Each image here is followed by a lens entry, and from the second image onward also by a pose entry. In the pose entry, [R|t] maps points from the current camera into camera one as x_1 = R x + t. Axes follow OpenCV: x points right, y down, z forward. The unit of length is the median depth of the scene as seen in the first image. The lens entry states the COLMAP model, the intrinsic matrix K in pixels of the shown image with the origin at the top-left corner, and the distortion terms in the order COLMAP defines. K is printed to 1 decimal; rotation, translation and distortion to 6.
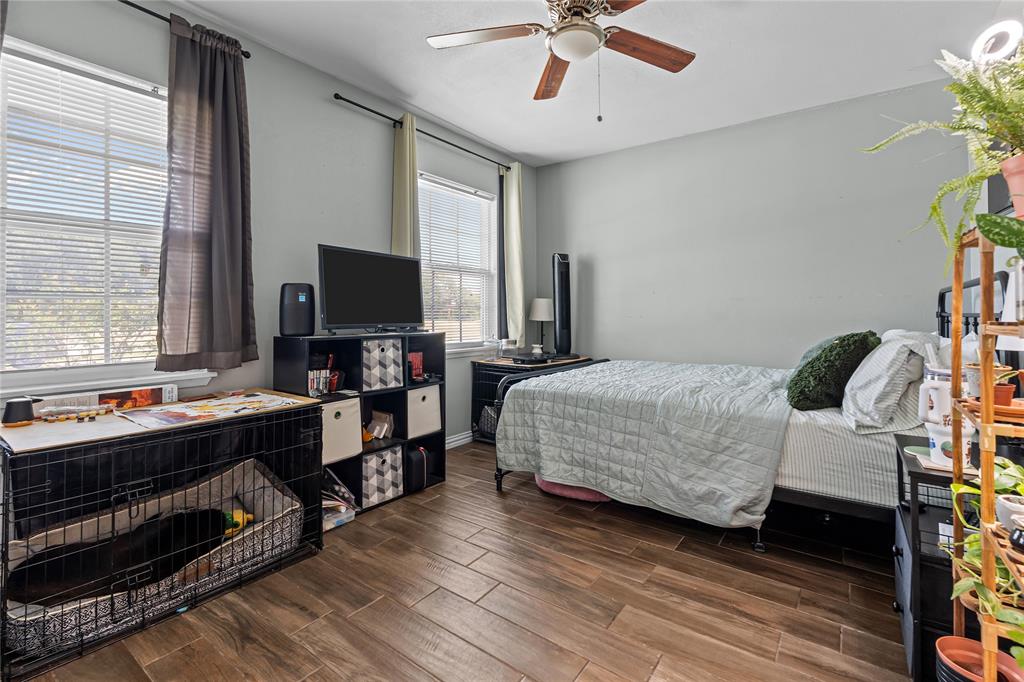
lens RADIAL K [[458.2, 0, 513.6], [0, 458.2, 310.8], [0, 0, 1]] dist [0.000870, 0.000199]
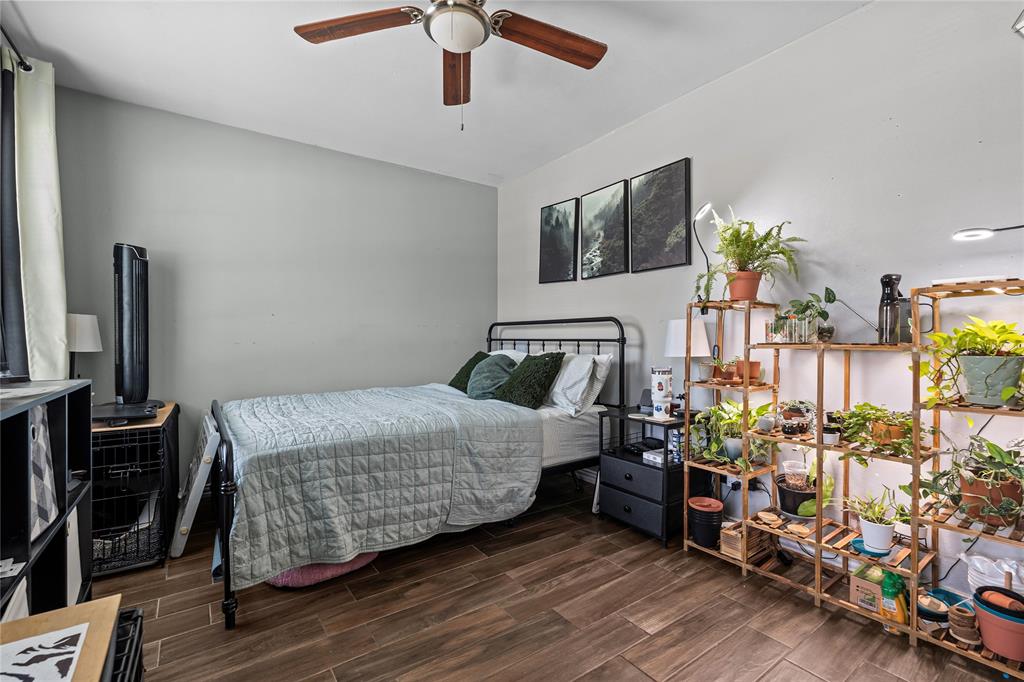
lens RADIAL K [[448.1, 0, 508.5], [0, 448.1, 341.0], [0, 0, 1]] dist [-0.002483, -0.000059]
pose [[0.330398, -0.006659, 0.943818, -0.595445], [-0.006684, 0.999934, 0.009395, -0.000674], [-0.943818, -0.009412, 0.330331, 0.573548]]
